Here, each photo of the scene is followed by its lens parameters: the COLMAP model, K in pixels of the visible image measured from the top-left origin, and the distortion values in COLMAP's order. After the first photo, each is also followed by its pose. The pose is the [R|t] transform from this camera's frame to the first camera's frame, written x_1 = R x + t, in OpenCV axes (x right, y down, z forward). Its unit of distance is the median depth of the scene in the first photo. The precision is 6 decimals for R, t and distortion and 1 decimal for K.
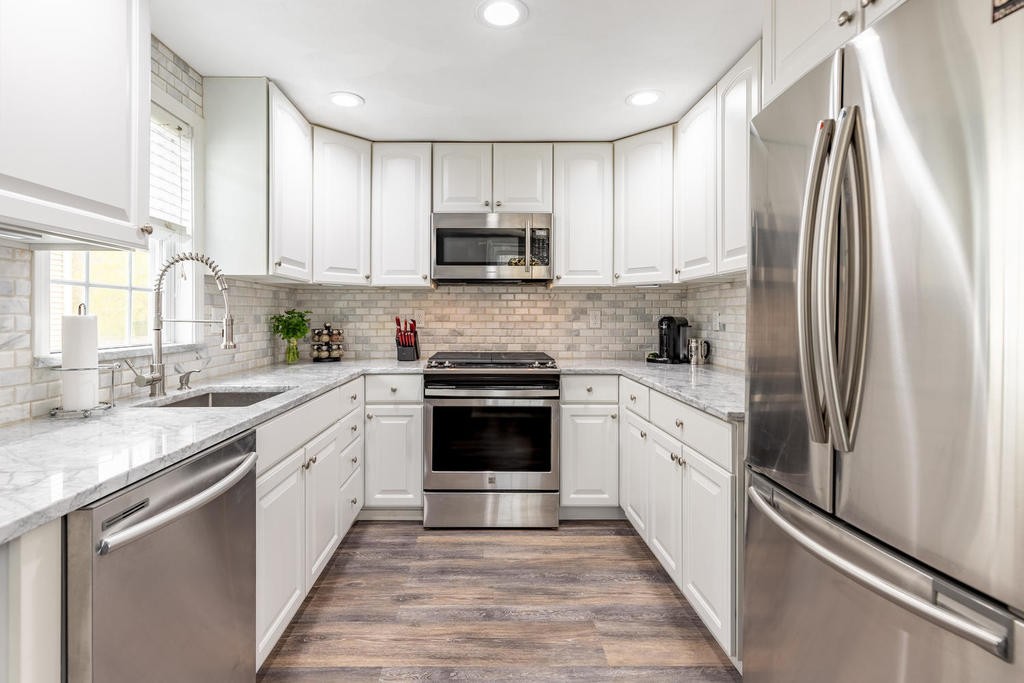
lens RADIAL K [[479.4, 0, 515.9], [0, 479.4, 322.4], [0, 0, 1]] dist [0.000405, -0.001098]
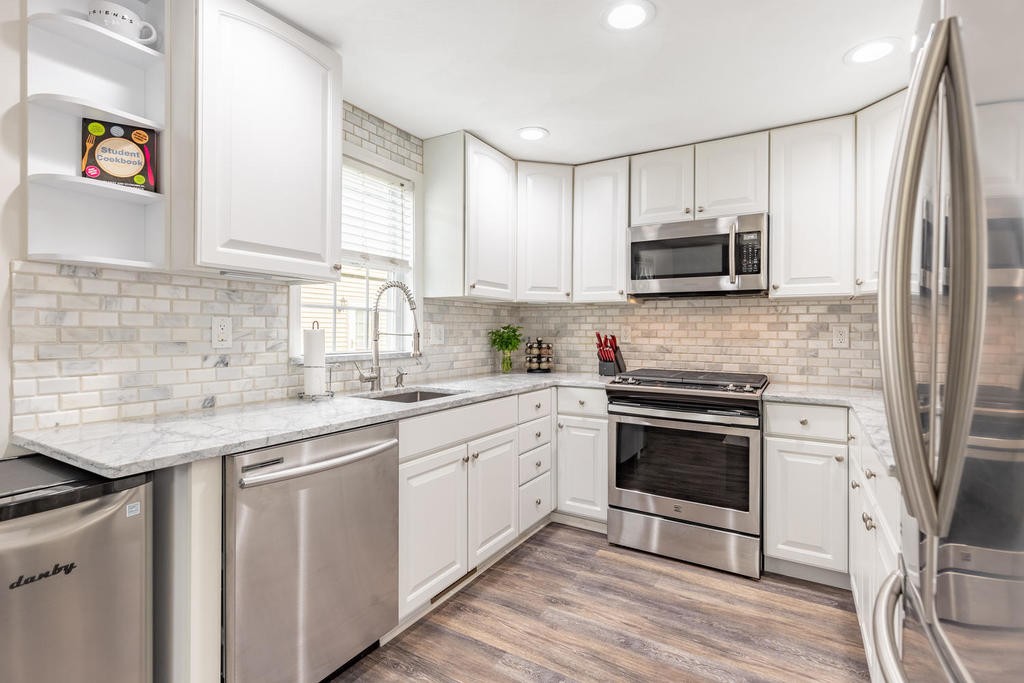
lens RADIAL K [[479.4, 0, 512.0], [0, 479.4, 337.0], [0, 0, 1]] dist [0.000405, -0.001098]
pose [[0.855950, 0.012206, -0.516915, 0.178432], [-0.013210, 0.999911, 0.001737, -0.001244], [0.516890, 0.005341, 0.856035, 0.040907]]
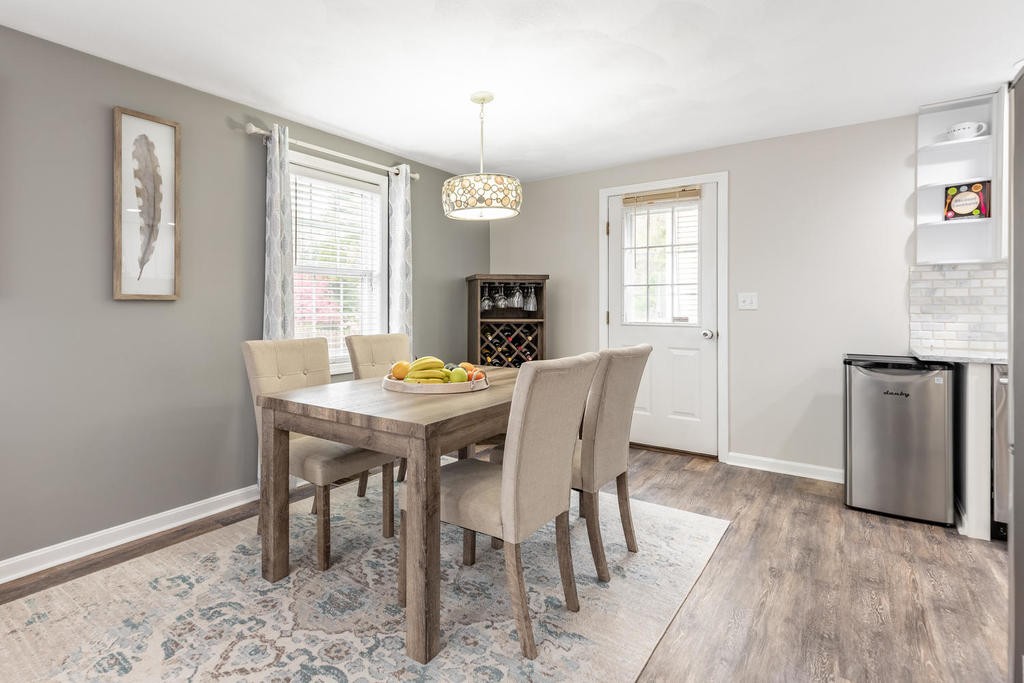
lens RADIAL K [[524.7, 0, 439.4], [0, 524.7, 306.0], [0, 0, 1]] dist [0.008202, 0.000638]
pose [[-0.629846, 0.000154, -0.776720, 1.022396], [-0.008640, 0.999937, 0.007204, 0.015019], [0.776672, 0.011248, -0.629804, 0.122515]]
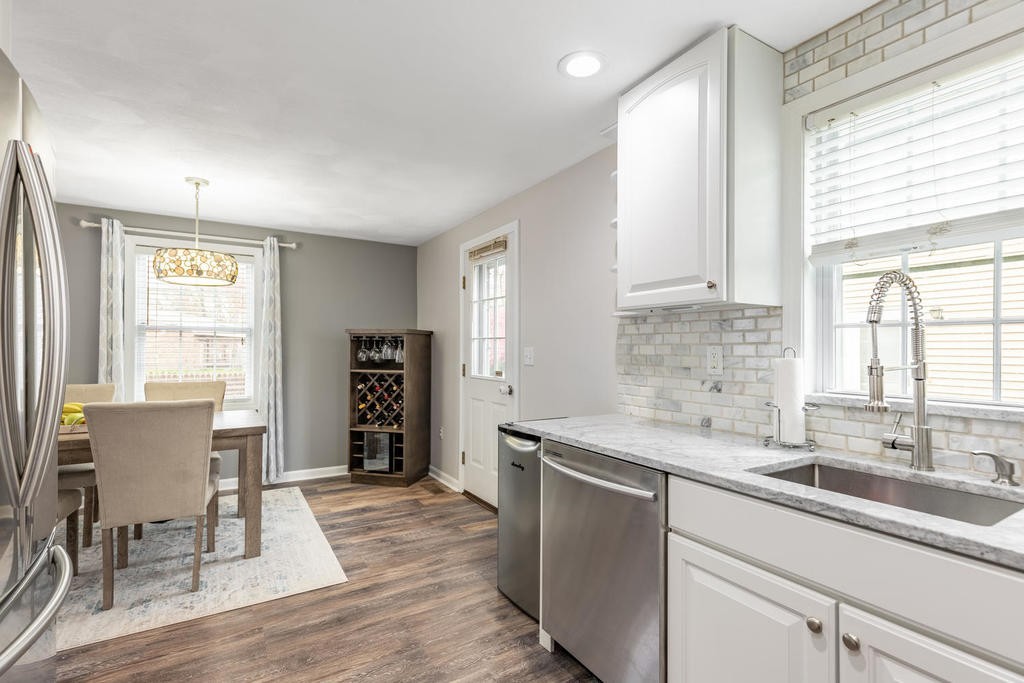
lens RADIAL K [[479.4, 0, 512.6], [0, 479.4, 343.1], [0, 0, 1]] dist [0.000405, -0.001098]
pose [[-0.855791, -0.011372, -0.517196, 0.120776], [-0.010459, 0.999934, -0.004679, -0.019756], [0.517215, 0.001405, -0.855854, 0.845689]]
